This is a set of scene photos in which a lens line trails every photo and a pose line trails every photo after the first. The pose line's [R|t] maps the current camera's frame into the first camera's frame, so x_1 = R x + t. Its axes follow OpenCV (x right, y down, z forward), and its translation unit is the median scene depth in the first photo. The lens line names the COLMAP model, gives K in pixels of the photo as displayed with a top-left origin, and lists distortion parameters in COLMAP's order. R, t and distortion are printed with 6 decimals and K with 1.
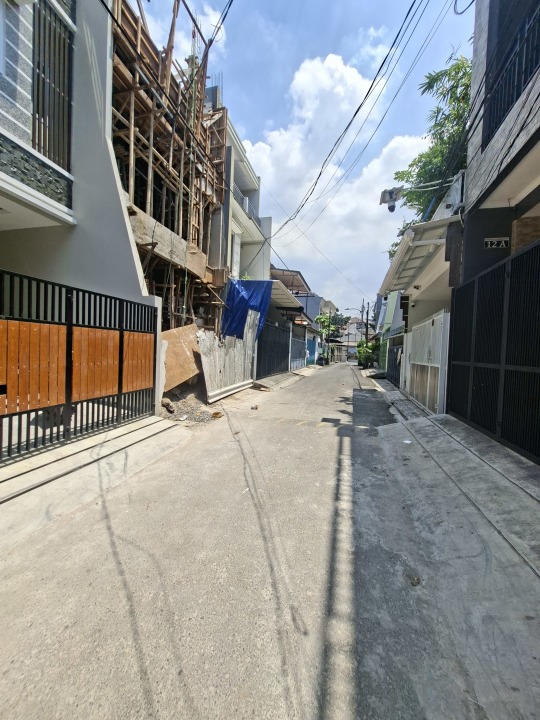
lens RADIAL K [[283.2, 0, 267.6], [0, 283.2, 359.0], [0, 0, 1]] dist [-0.004397, 0.001857]
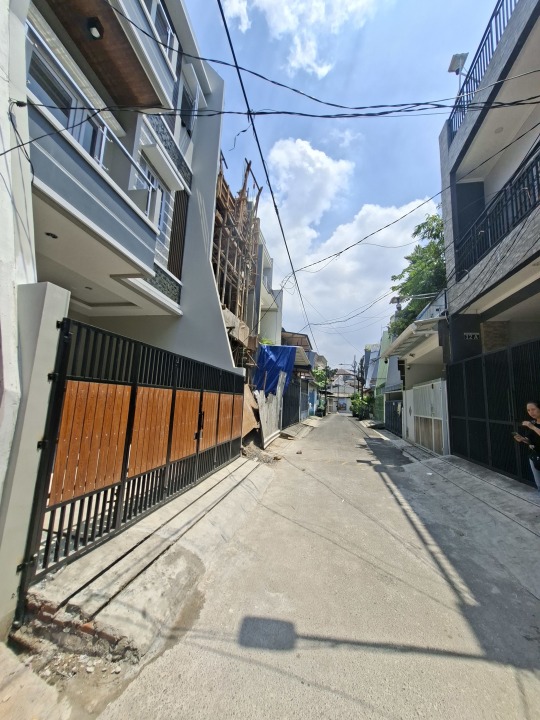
lens RADIAL K [[283.2, 0, 269.2], [0, 283.2, 358.8], [0, 0, 1]] dist [-0.002395, 0.000358]
pose [[0.998239, 0.013643, 0.057738, -0.335290], [-0.003327, 0.984542, -0.175119, -0.020358], [-0.059234, 0.174619, 0.982853, -0.377547]]
